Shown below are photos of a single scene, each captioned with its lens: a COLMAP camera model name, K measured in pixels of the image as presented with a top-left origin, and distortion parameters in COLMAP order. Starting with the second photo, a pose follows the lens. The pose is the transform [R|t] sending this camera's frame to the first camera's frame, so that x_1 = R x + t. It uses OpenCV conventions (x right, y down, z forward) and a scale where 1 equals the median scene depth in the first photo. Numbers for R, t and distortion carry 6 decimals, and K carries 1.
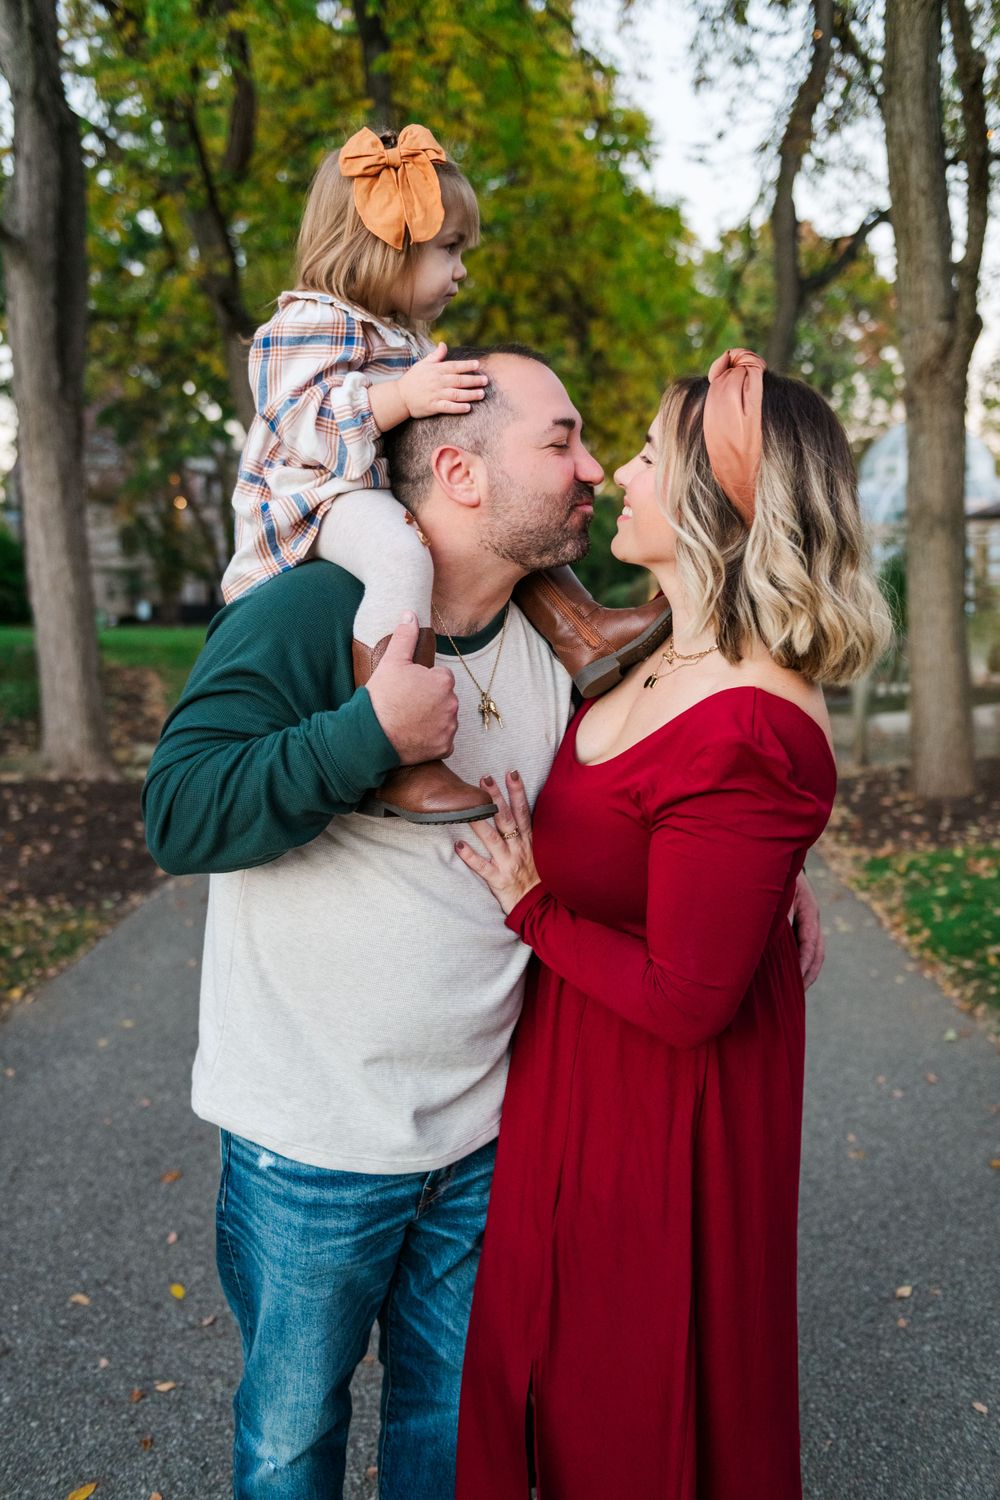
lens RADIAL K [[1399.5, 0, 499.7], [0, 1399.5, 752.3], [0, 0, 1]] dist [-0.012219, 0.000000]
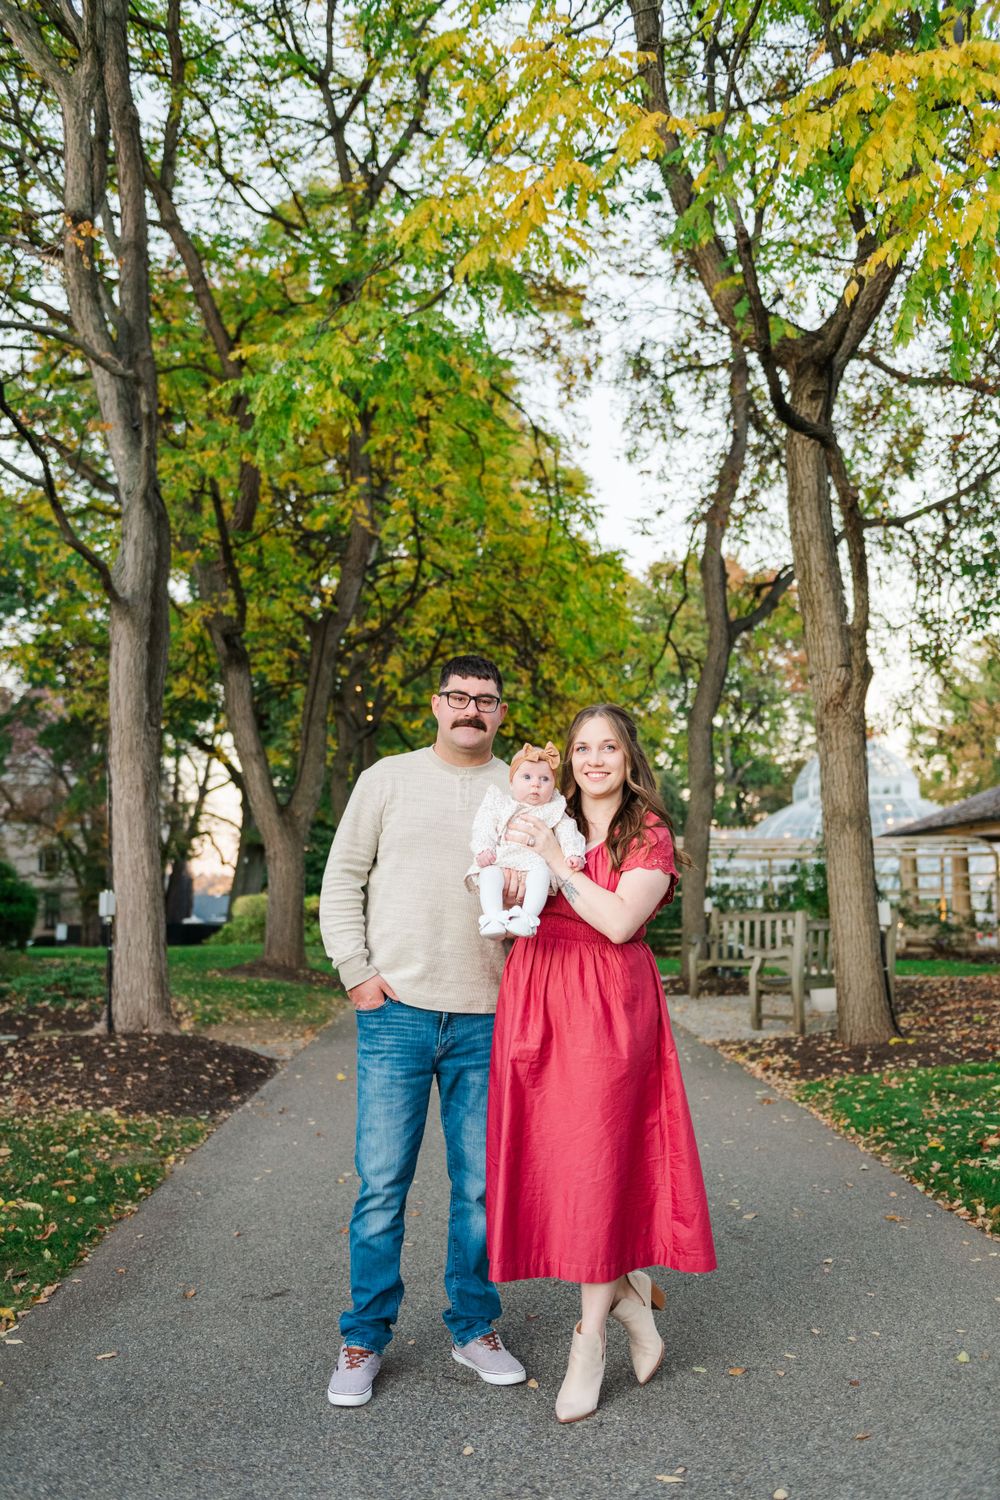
lens RADIAL K [[1477.5, 0, 499.8], [0, 1477.5, 750.2], [0, 0, 1]] dist [0.003124, 0.000000]
pose [[0.998673, 0.005266, 0.051229, -0.026995], [0.006407, 0.974326, -0.225052, 0.027862], [-0.051099, 0.225081, 0.972999, -0.115812]]
